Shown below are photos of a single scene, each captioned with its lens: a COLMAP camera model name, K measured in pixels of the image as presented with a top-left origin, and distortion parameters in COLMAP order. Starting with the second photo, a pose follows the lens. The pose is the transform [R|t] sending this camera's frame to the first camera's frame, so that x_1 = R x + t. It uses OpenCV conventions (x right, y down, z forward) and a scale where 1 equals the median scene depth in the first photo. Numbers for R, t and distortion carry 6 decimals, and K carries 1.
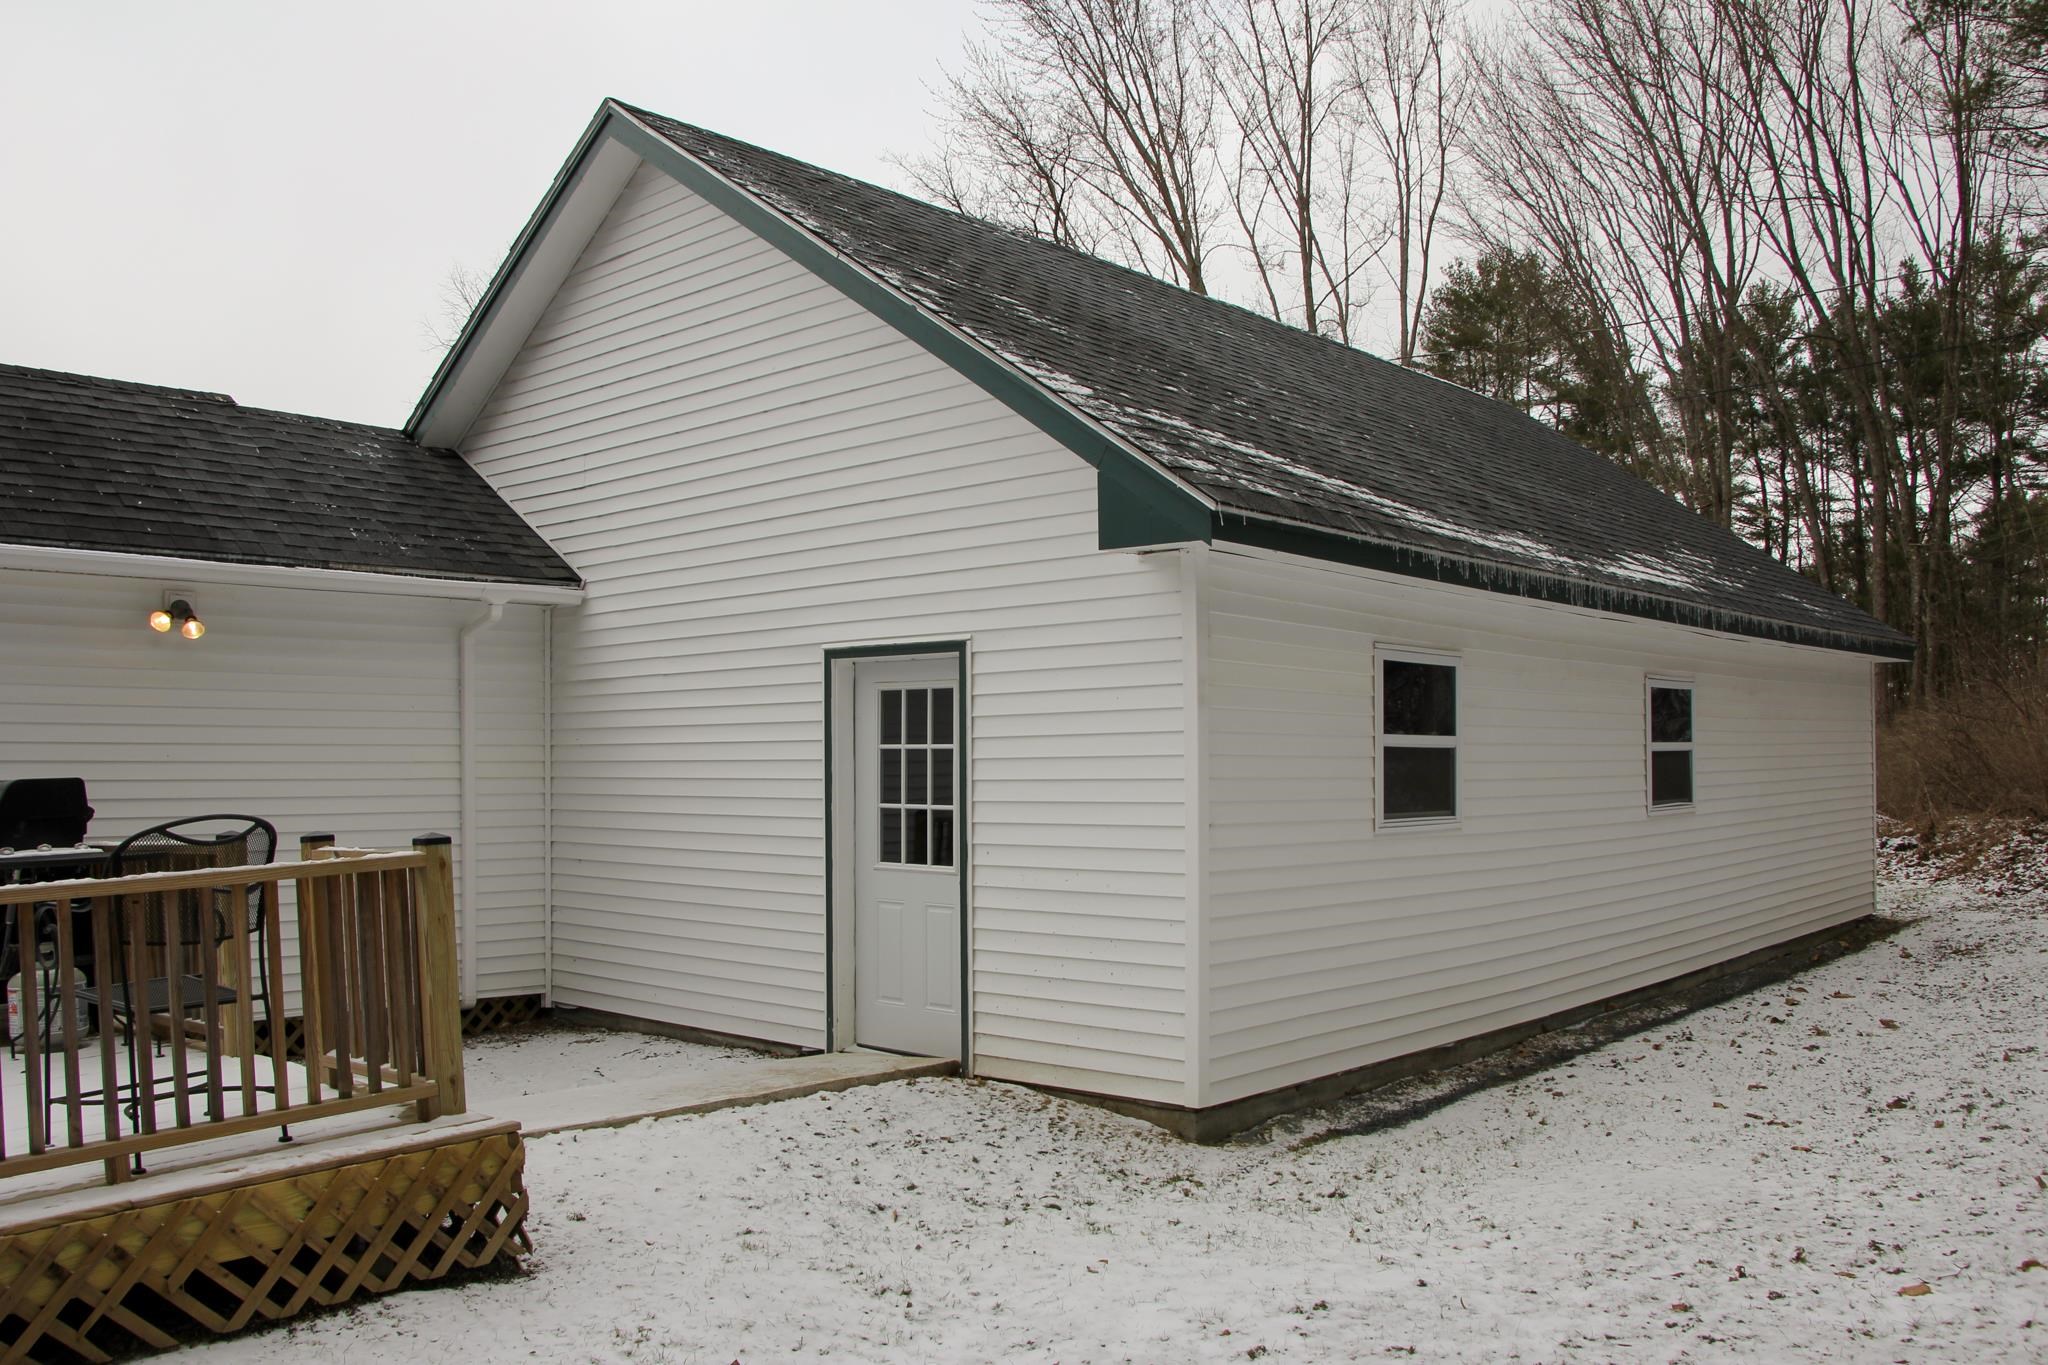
lens RADIAL K [[1652.0, 0, 1027.0], [0, 1652.0, 741.7], [0, 0, 1]] dist [-0.134914, 0.017363]
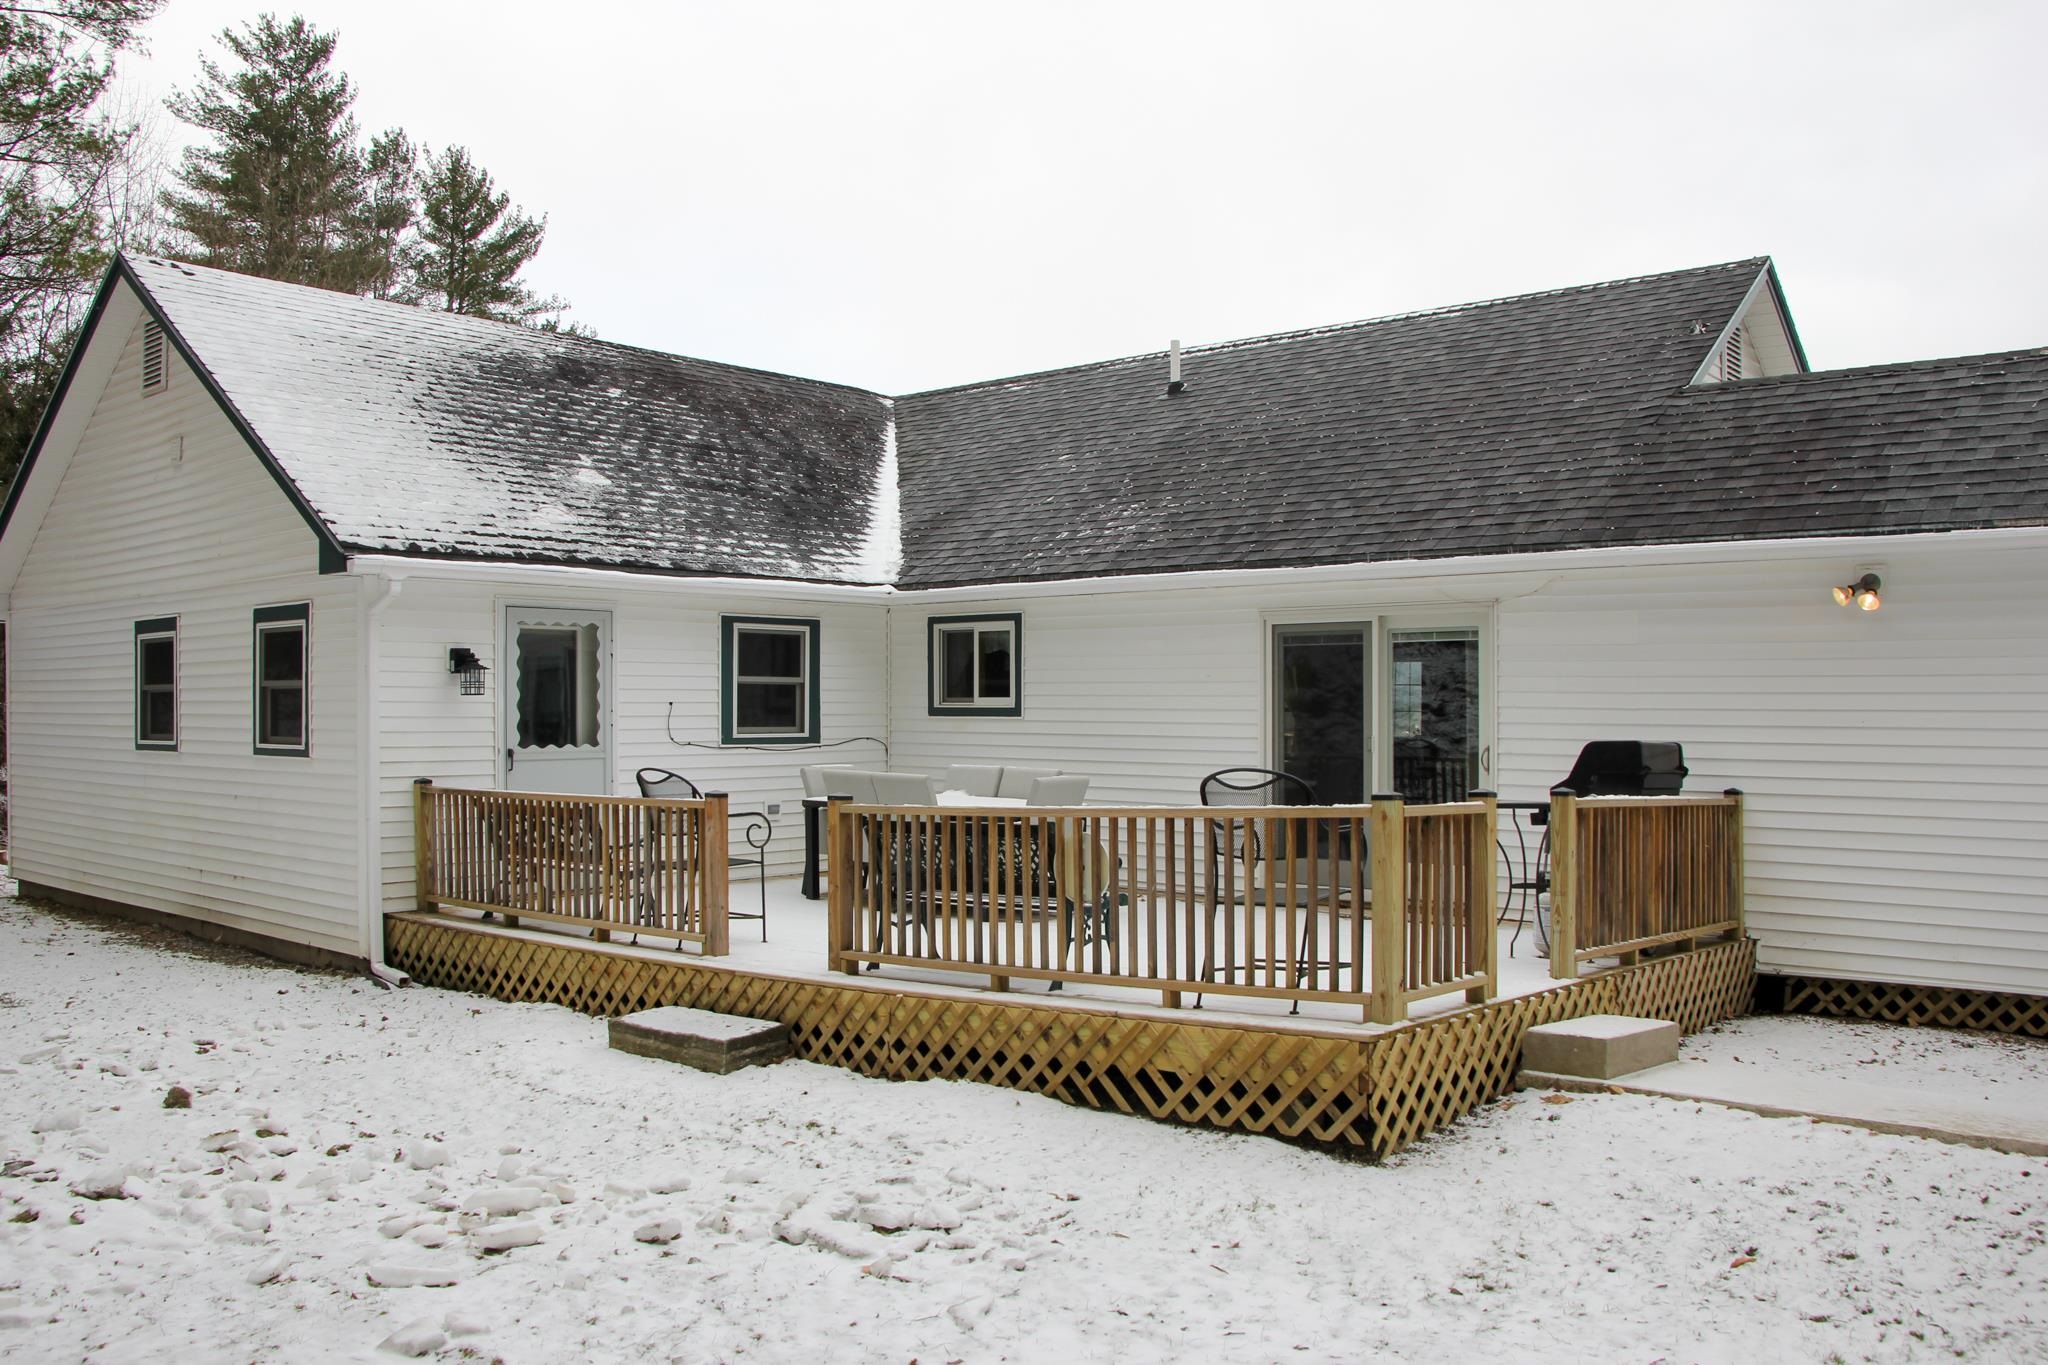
lens RADIAL K [[1652.0, 0, 1027.0], [0, 1652.0, 741.7], [0, 0, 1]] dist [-0.134914, 0.017363]
pose [[0.037263, 0.019334, -0.999118, 0.913096], [0.009303, 0.999763, 0.019693, -0.007464], [0.999262, -0.010029, 0.037074, 0.733615]]
